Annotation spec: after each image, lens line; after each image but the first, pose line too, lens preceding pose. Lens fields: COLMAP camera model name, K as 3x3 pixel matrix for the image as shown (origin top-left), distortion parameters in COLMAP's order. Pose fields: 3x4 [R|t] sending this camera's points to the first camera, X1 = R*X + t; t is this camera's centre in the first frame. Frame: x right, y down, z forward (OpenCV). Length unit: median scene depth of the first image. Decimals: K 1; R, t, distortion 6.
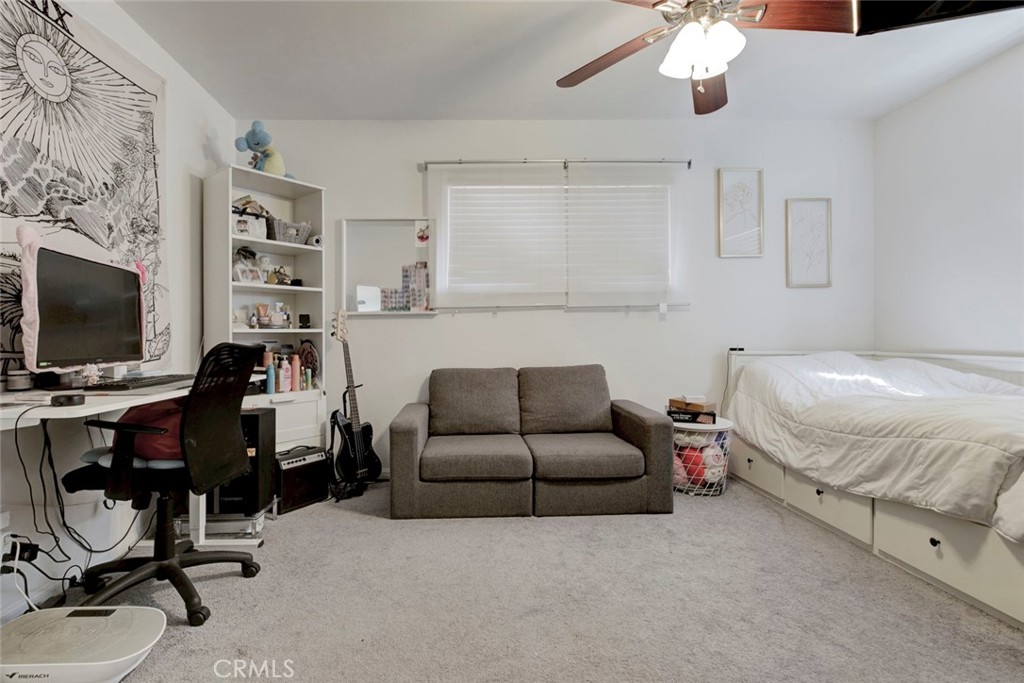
lens RADIAL K [[458.8, 0, 510.7], [0, 458.8, 338.1], [0, 0, 1]] dist [0.013291, -0.004497]
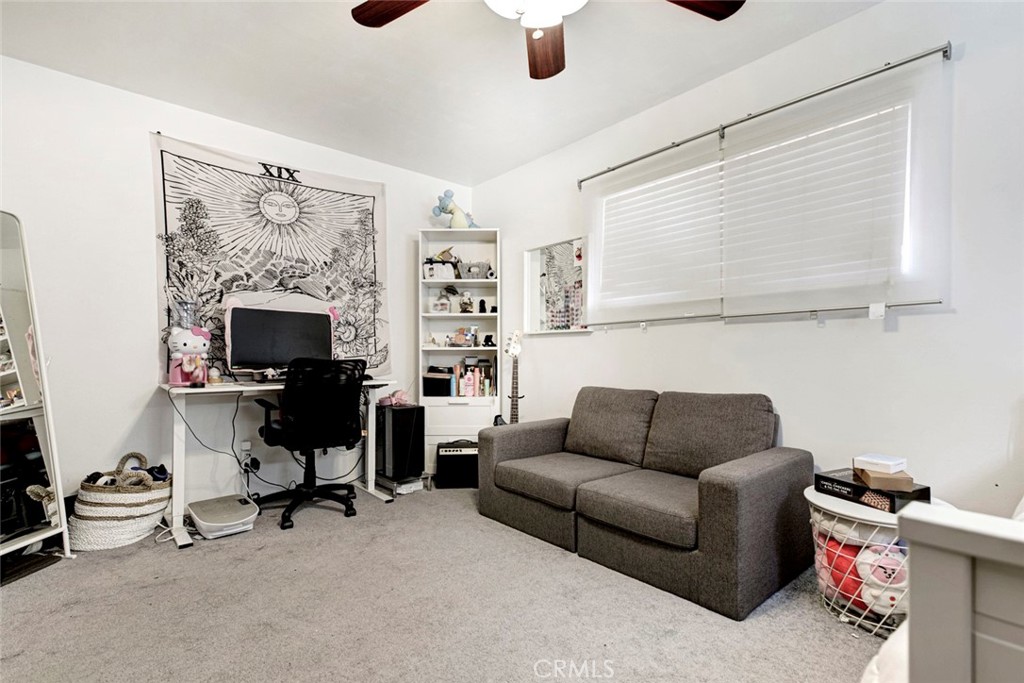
lens RADIAL K [[458.8, 0, 543.1], [0, 458.8, 361.2], [0, 0, 1]] dist [0.013291, -0.004497]
pose [[0.665709, 0.020745, -0.745923, 0.674475], [-0.008563, 0.999760, 0.020162, -0.010129], [0.746162, -0.007034, 0.665727, 0.348391]]
